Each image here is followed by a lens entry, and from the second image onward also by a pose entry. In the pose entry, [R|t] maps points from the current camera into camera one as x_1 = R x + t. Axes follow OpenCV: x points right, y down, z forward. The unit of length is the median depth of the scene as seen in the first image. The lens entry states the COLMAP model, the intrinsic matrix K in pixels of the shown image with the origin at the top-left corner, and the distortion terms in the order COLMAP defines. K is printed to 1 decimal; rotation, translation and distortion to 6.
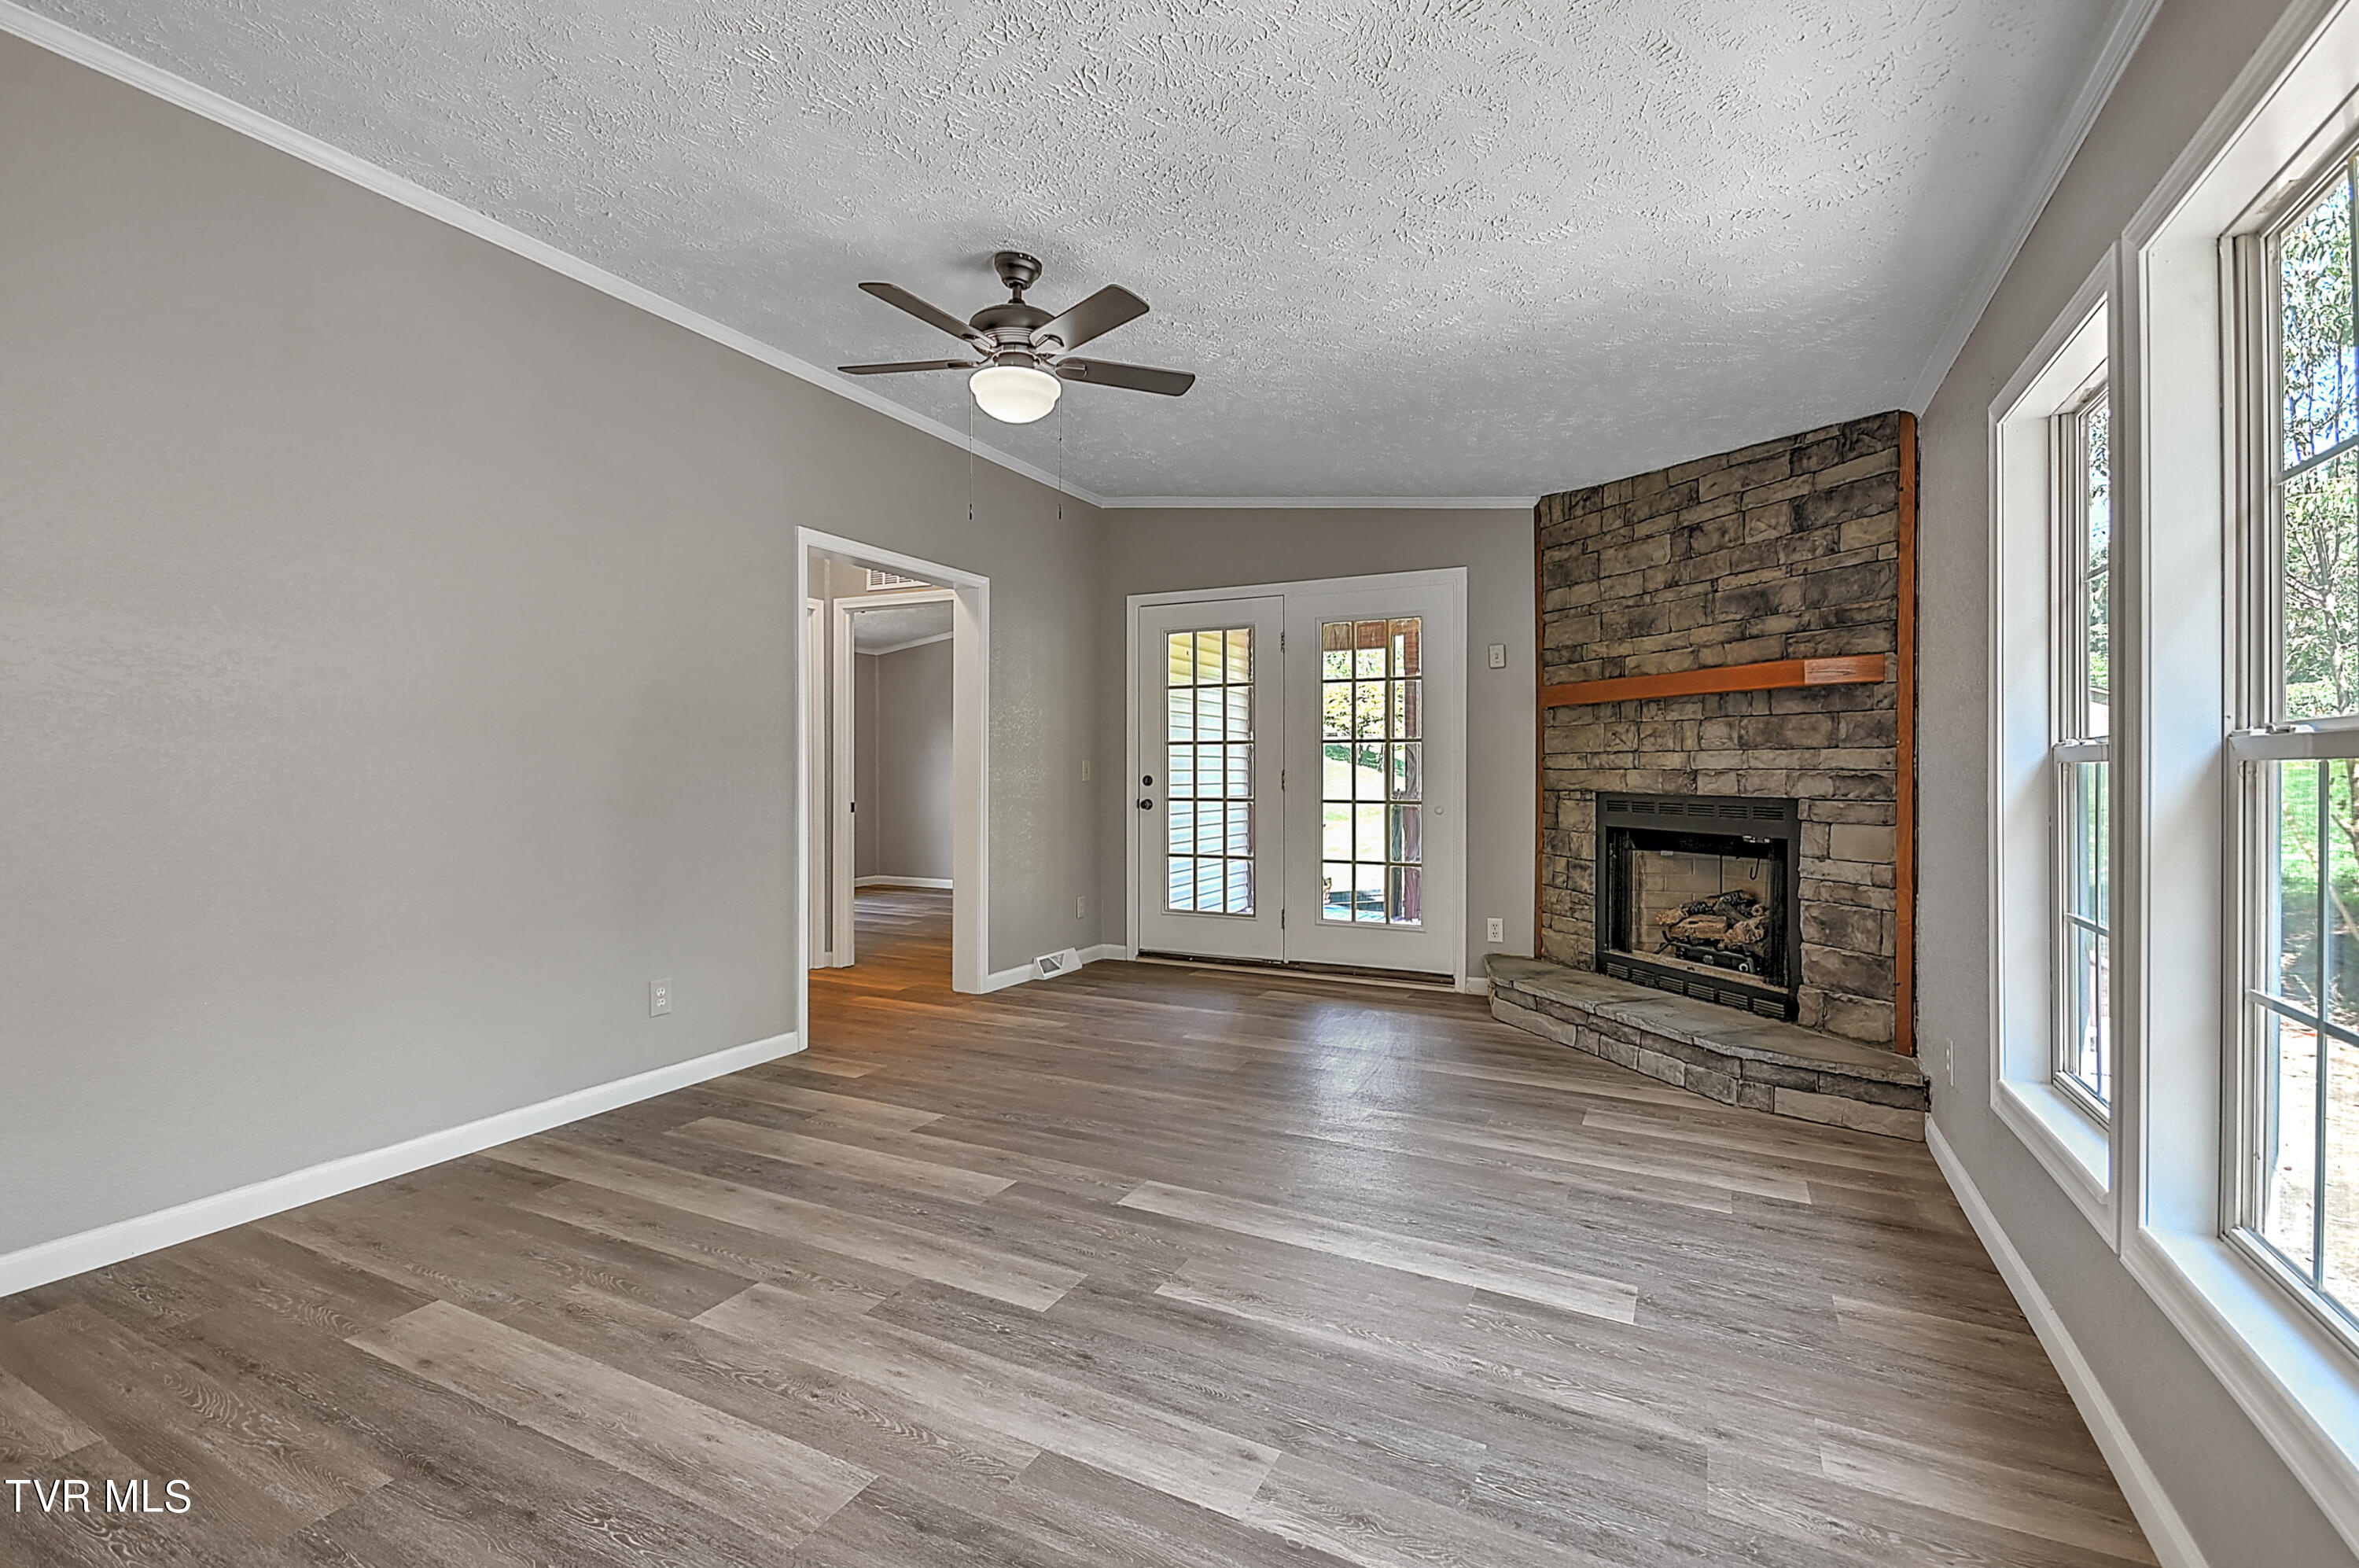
lens RADIAL K [[1045.0, 0, 1172.0], [0, 1045.0, 778.0], [0, 0, 1]] dist [0.026370, -0.013689]
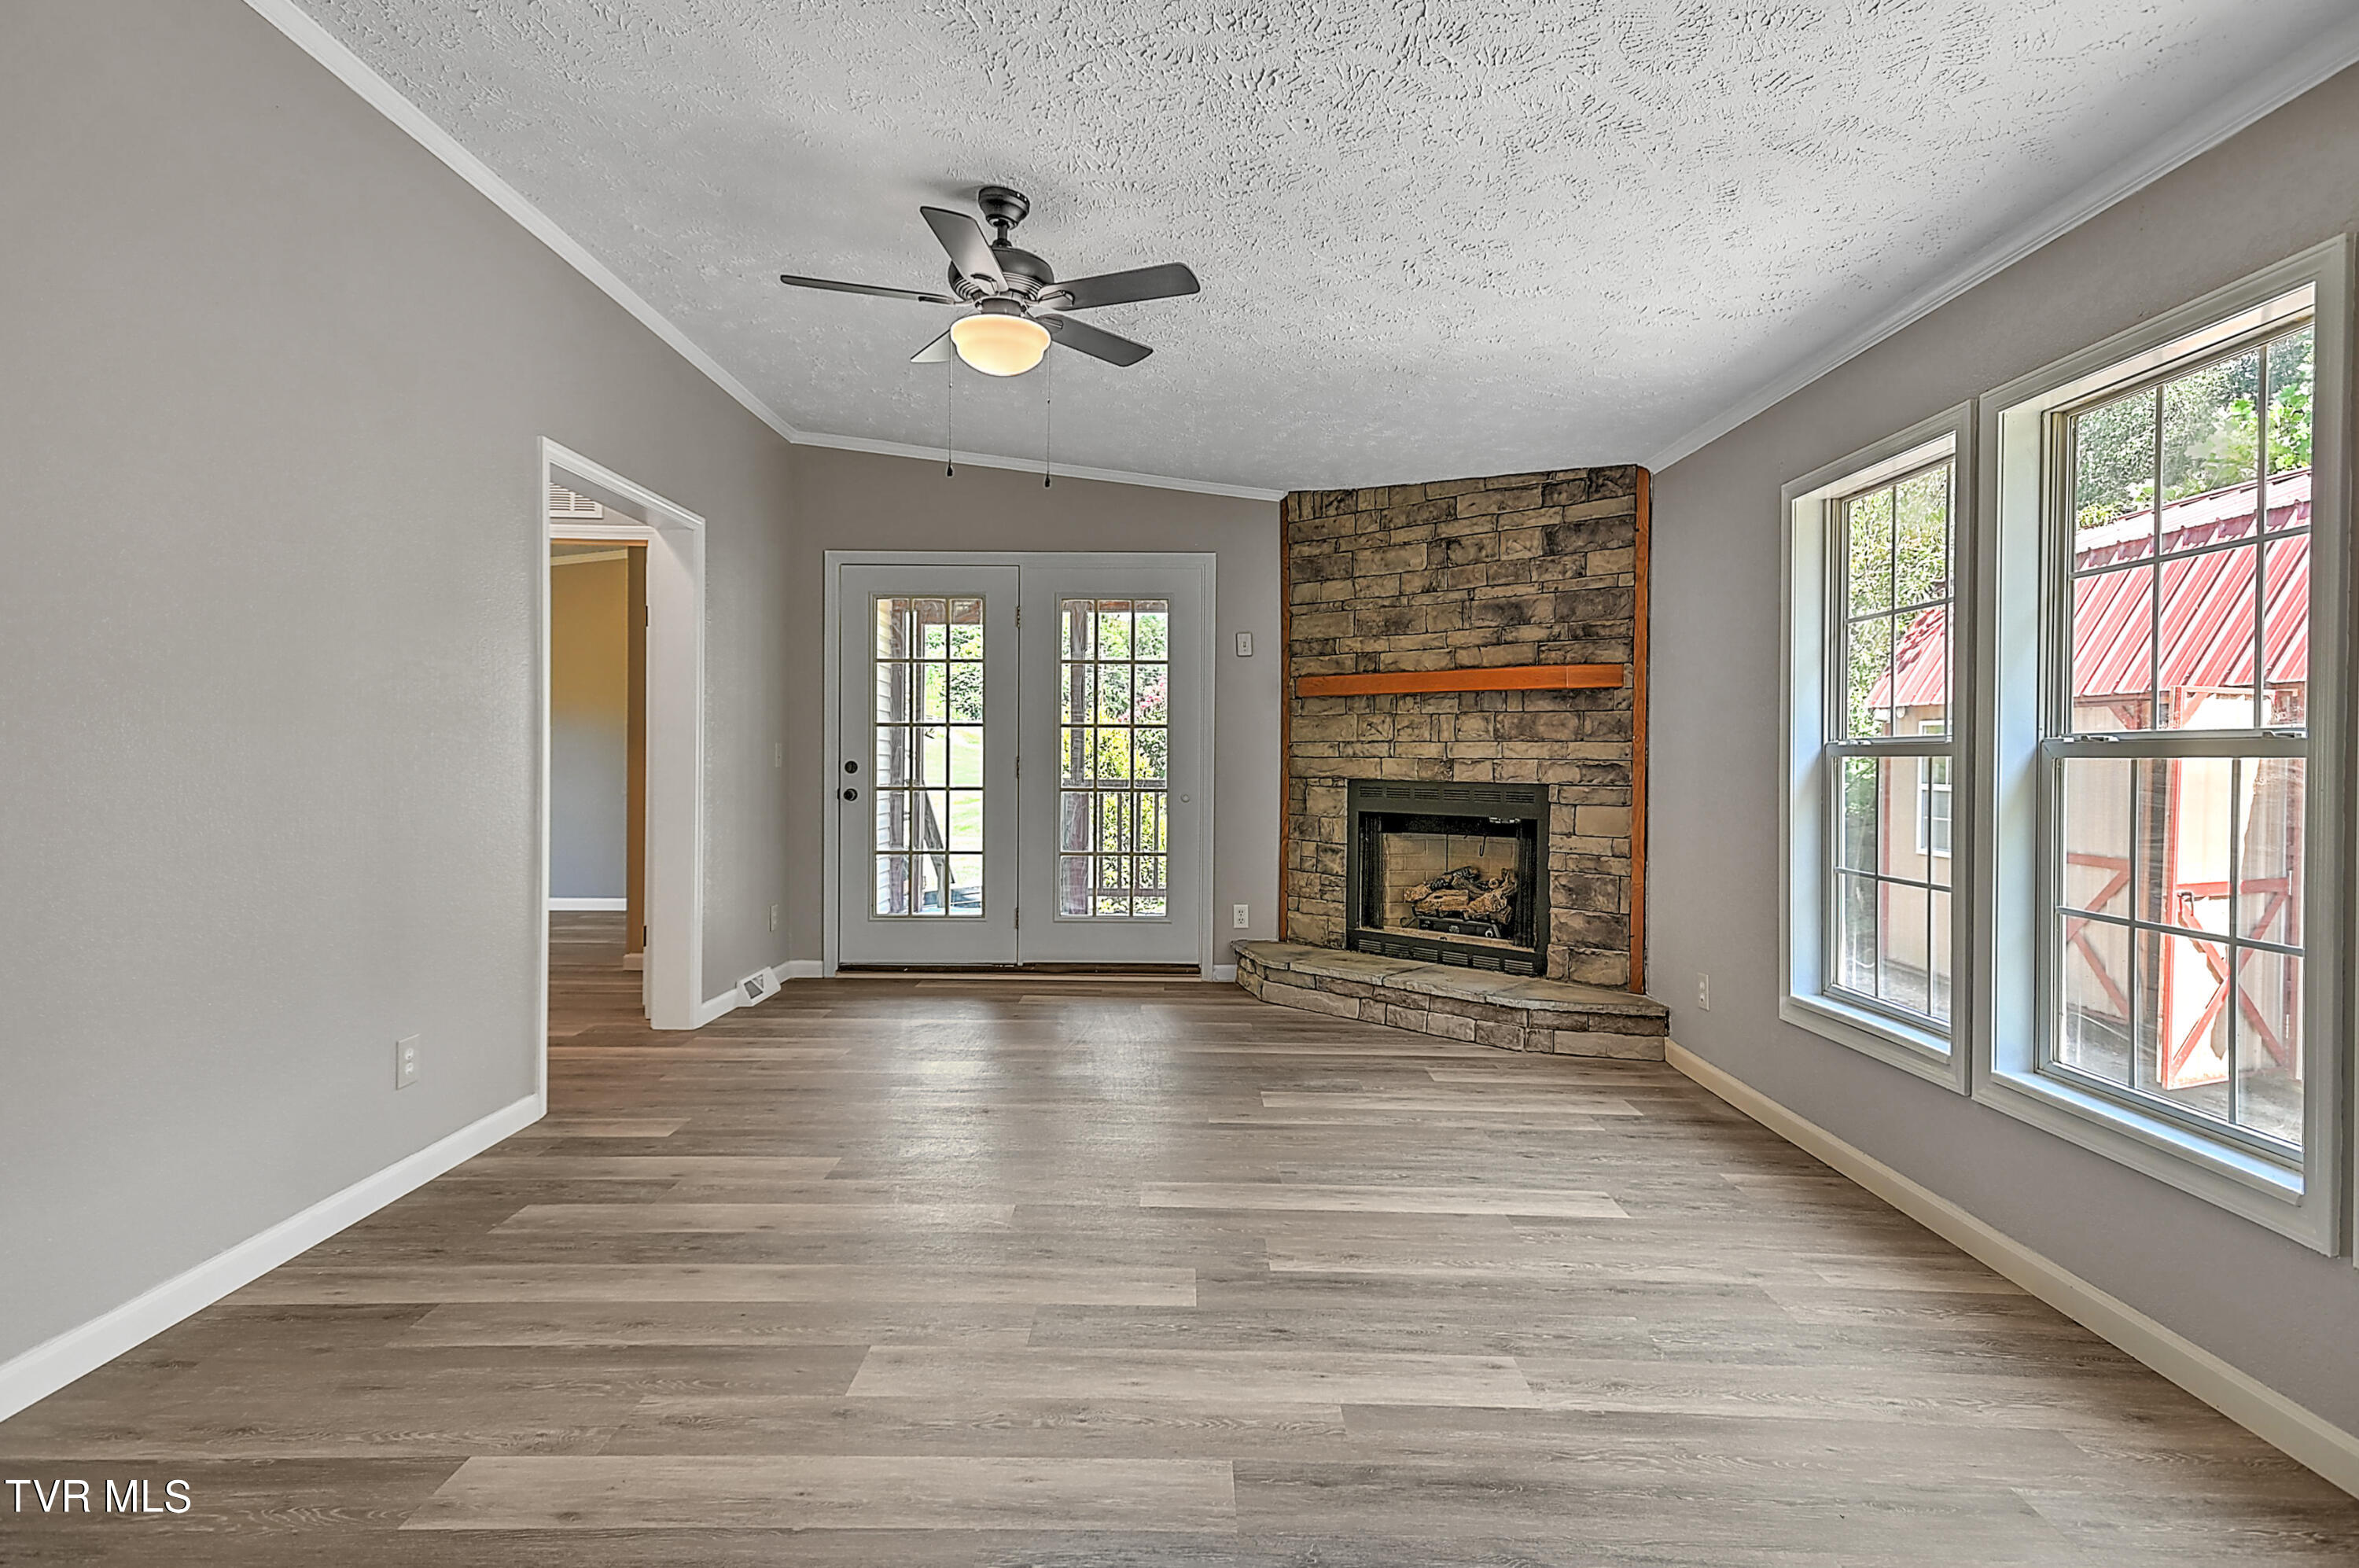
lens RADIAL K [[1200.8, 0, 1173.3], [0, 1200.8, 768.7], [0, 0, 1]] dist [0.015466, 0.015474]
pose [[0.892601, 0.001070, 0.450847, -0.381742], [-0.003368, 0.999985, 0.004296, -0.002055], [-0.450836, -0.005353, 0.892591, -0.000830]]
